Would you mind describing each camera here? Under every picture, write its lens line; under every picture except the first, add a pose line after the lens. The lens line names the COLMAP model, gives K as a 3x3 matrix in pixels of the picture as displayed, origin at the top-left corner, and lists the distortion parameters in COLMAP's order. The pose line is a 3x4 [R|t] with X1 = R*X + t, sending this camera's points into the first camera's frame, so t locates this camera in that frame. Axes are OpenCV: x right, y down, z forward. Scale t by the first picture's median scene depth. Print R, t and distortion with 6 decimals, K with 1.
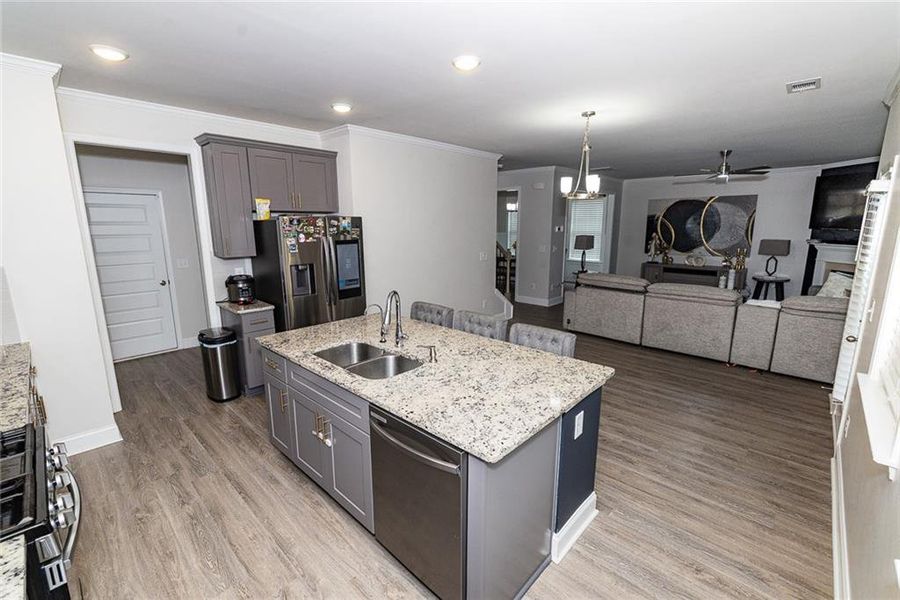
lens RADIAL K [[394.1, 0, 449.4], [0, 394.1, 301.8], [0, 0, 1]] dist [0.002750, 0.000797]
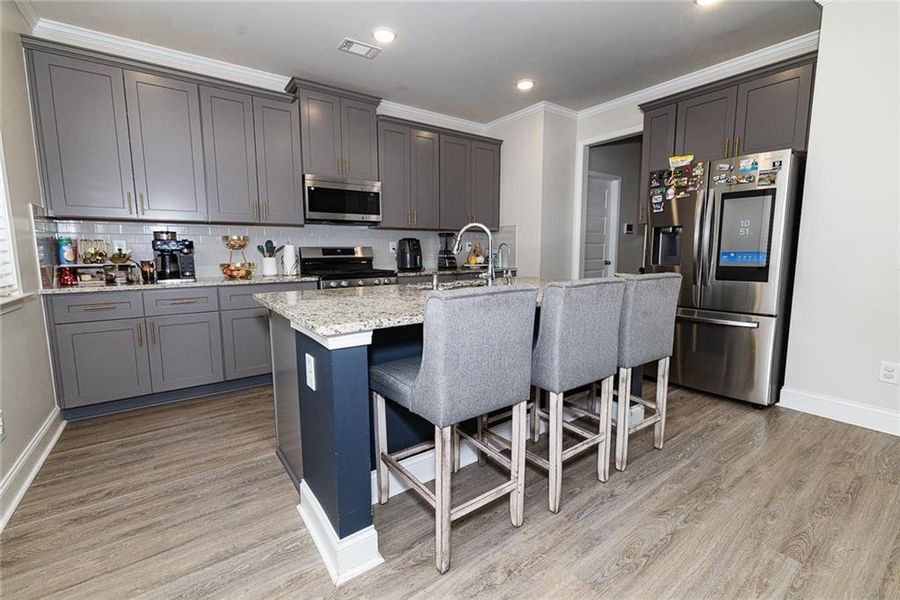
lens RADIAL K [[394.1, 0, 445.8], [0, 394.1, 293.5], [0, 0, 1]] dist [0.002750, 0.000797]
pose [[-0.205251, 0.111237, -0.972367, 0.537725], [-0.192616, 0.969498, 0.151567, 0.005221], [0.959568, 0.218403, -0.177564, 0.732672]]
